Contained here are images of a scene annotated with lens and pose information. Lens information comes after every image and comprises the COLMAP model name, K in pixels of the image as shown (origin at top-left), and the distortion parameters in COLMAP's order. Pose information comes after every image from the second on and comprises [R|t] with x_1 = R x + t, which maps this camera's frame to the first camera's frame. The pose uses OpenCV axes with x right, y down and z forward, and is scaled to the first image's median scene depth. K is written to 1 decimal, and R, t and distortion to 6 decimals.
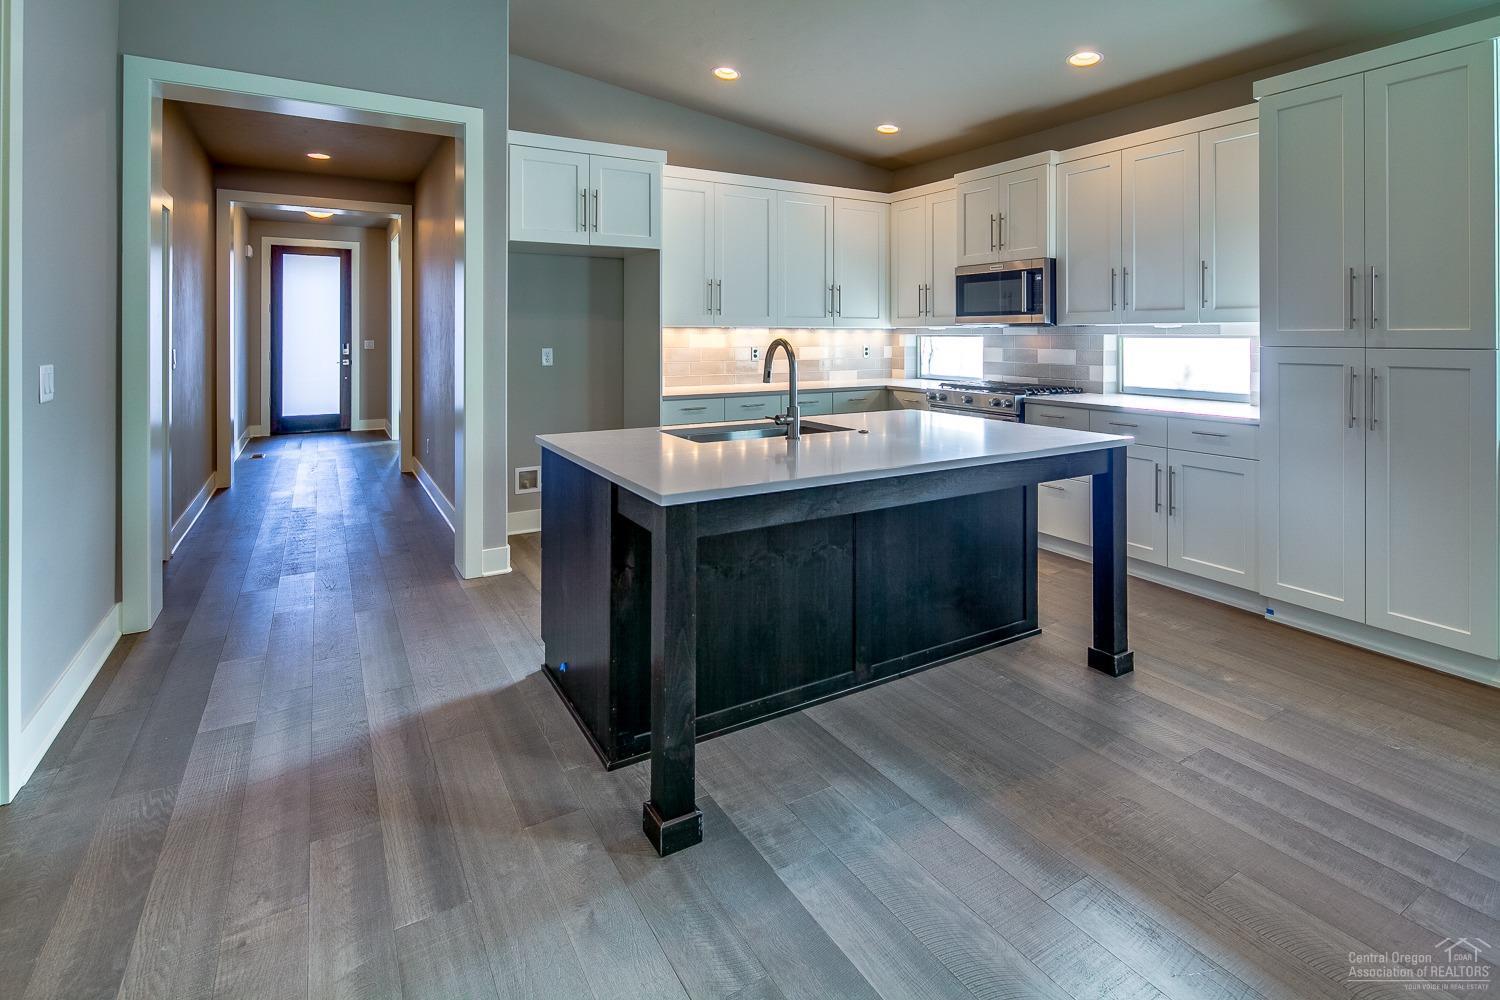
lens RADIAL K [[721.9, 0, 744.3], [0, 721.9, 330.0], [0, 0, 1]] dist [0.000853, -0.003119]
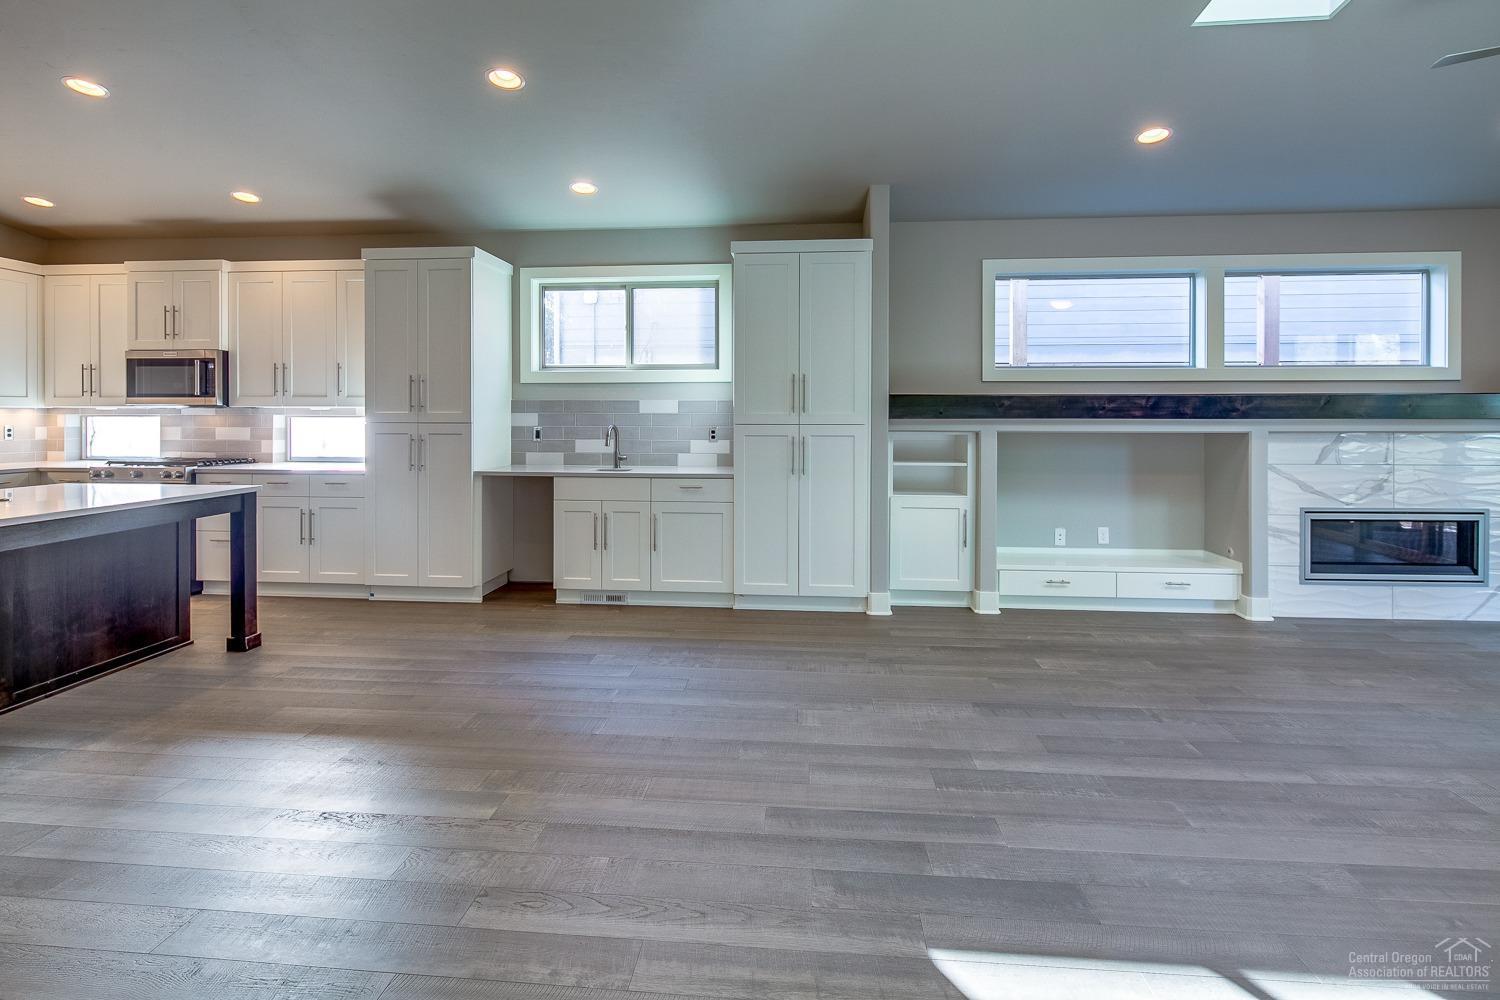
lens RADIAL K [[721.9, 0, 731.8], [0, 721.9, 421.6], [0, 0, 1]] dist [0.000853, -0.003119]
pose [[0.580959, -0.003162, 0.813927, -0.056885], [-0.007364, 0.999931, 0.009140, 0.000517], [-0.813900, -0.011304, 0.580895, -0.374594]]
